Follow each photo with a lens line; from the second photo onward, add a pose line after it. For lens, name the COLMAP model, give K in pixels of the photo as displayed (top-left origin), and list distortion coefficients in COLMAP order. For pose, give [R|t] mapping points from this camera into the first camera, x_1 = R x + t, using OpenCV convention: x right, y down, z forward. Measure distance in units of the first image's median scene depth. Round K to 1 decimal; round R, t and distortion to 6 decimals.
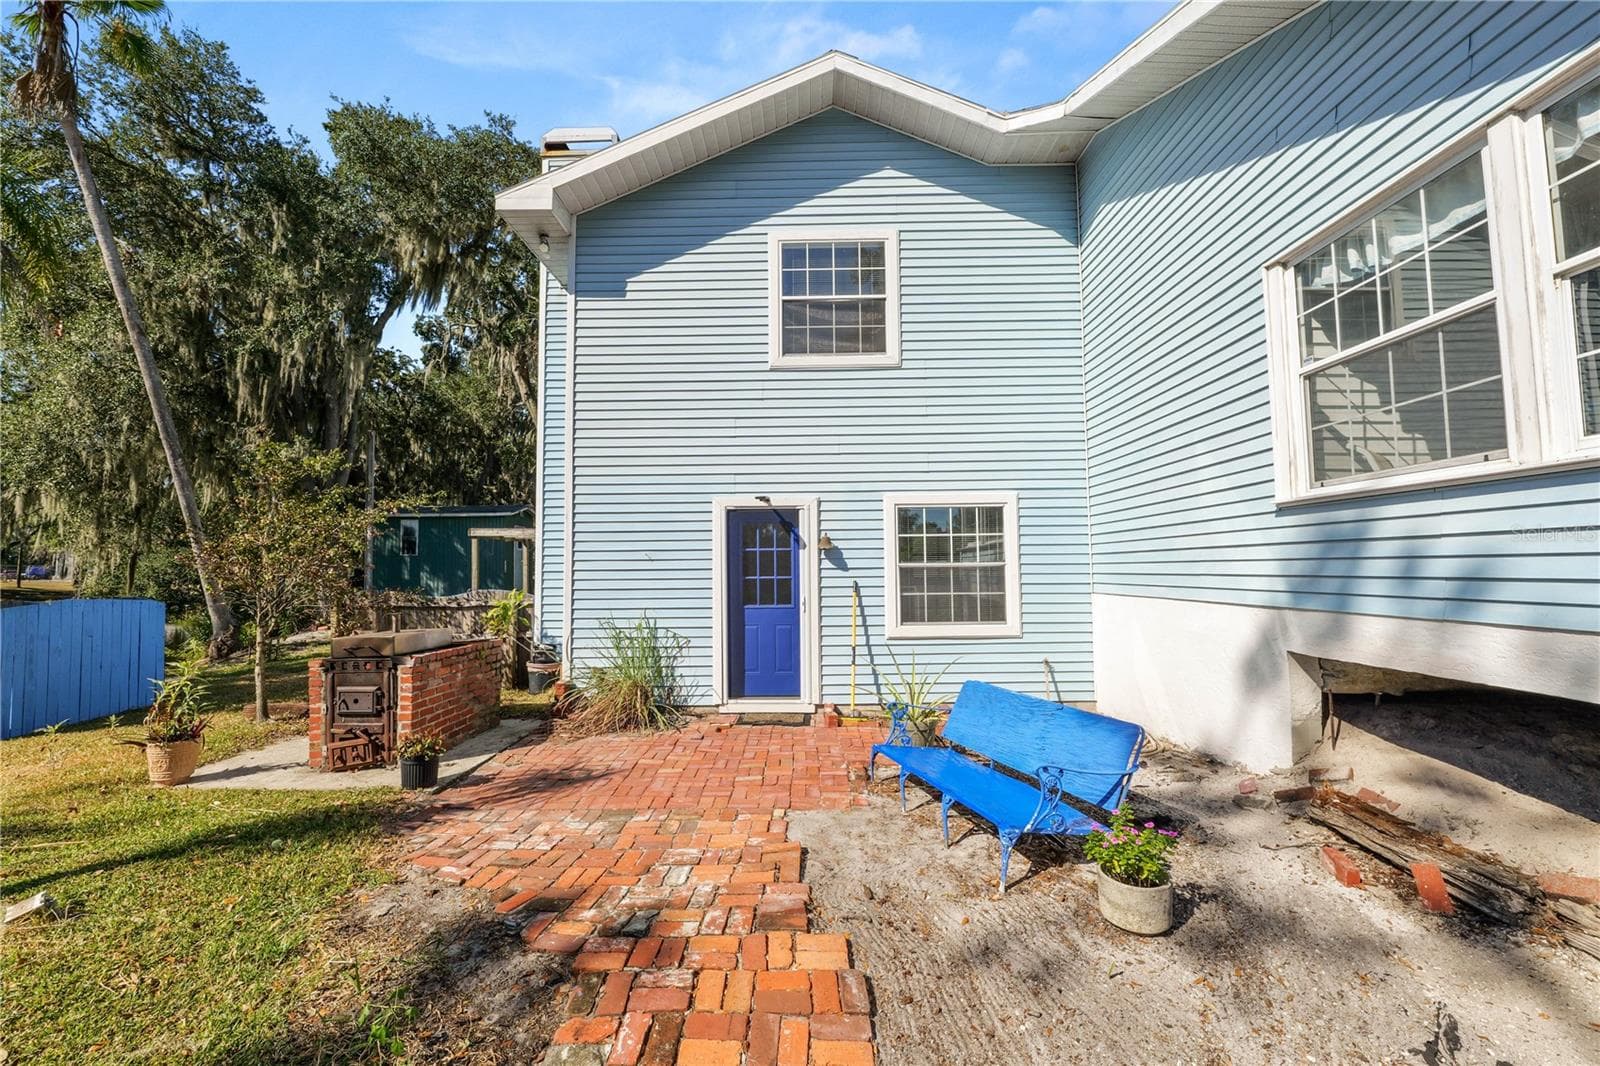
lens RADIAL K [[650.8, 0, 797.8], [0, 650.8, 532.0], [0, 0, 1]] dist [-0.012769, 0.000373]
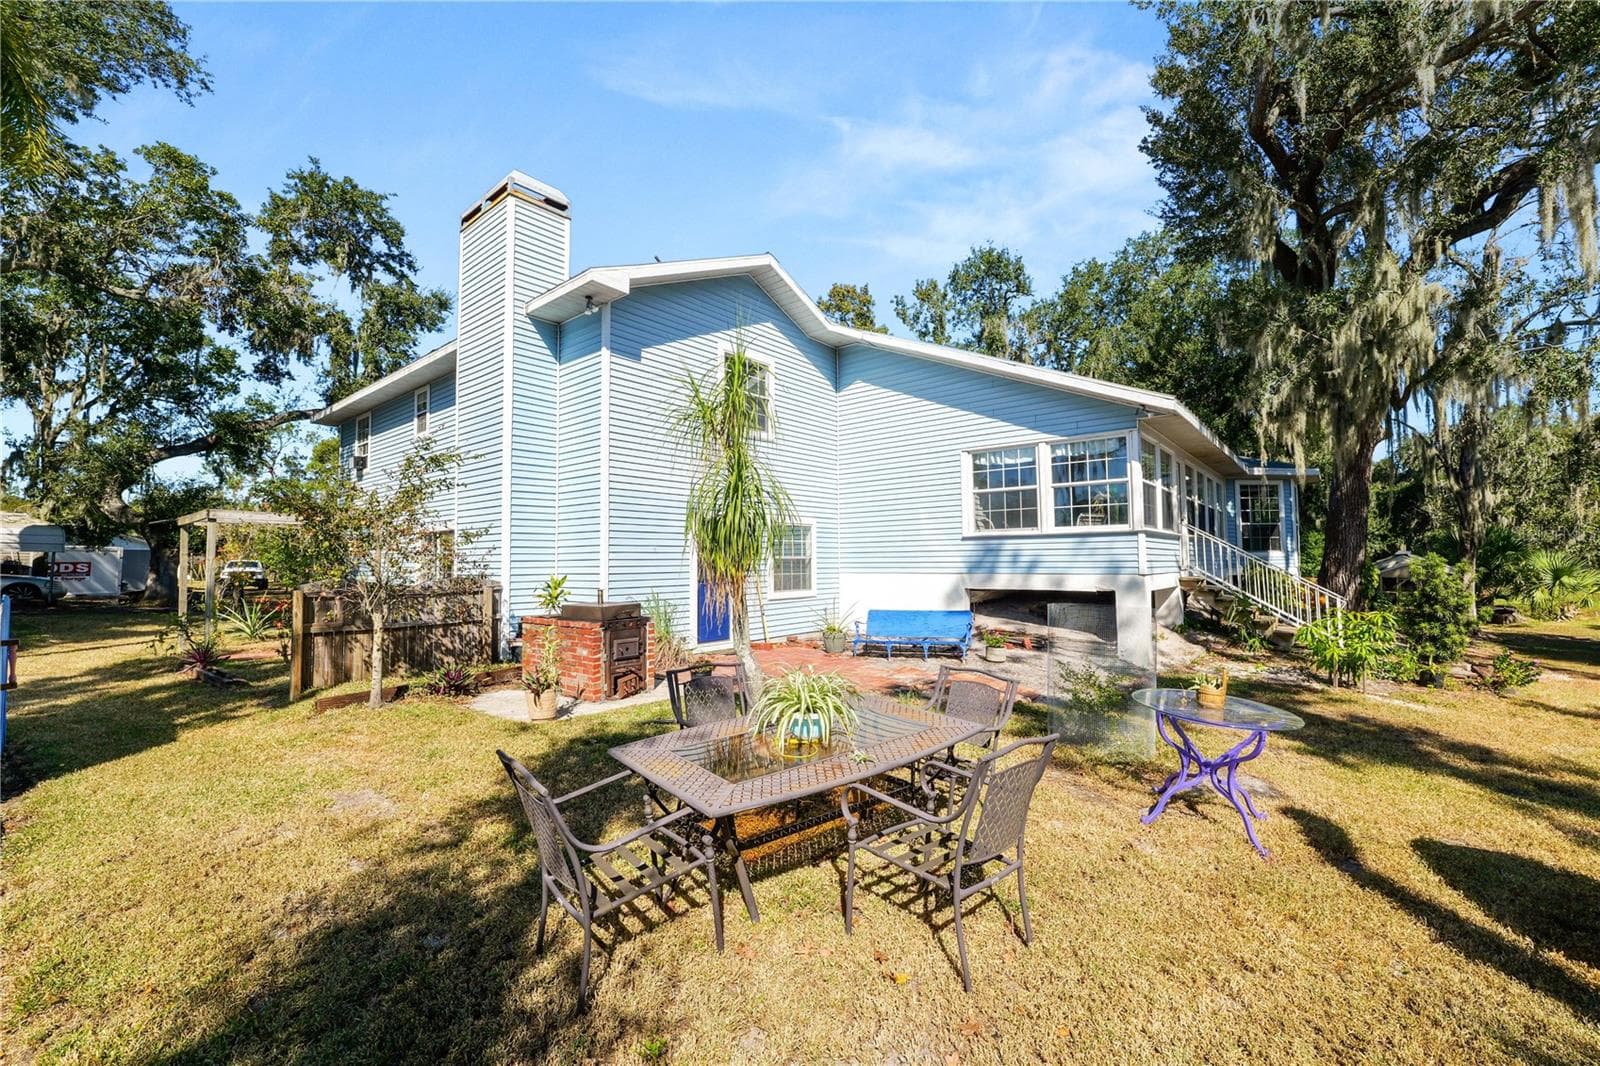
lens RADIAL K [[650.8, 0, 797.8], [0, 650.8, 532.0], [0, 0, 1]] dist [-0.012769, 0.000373]
pose [[0.632541, 0.038497, 0.773569, -1.111112], [-0.042435, 0.998986, -0.015015, 0.005941], [-0.773363, -0.023329, 0.633534, -0.138793]]
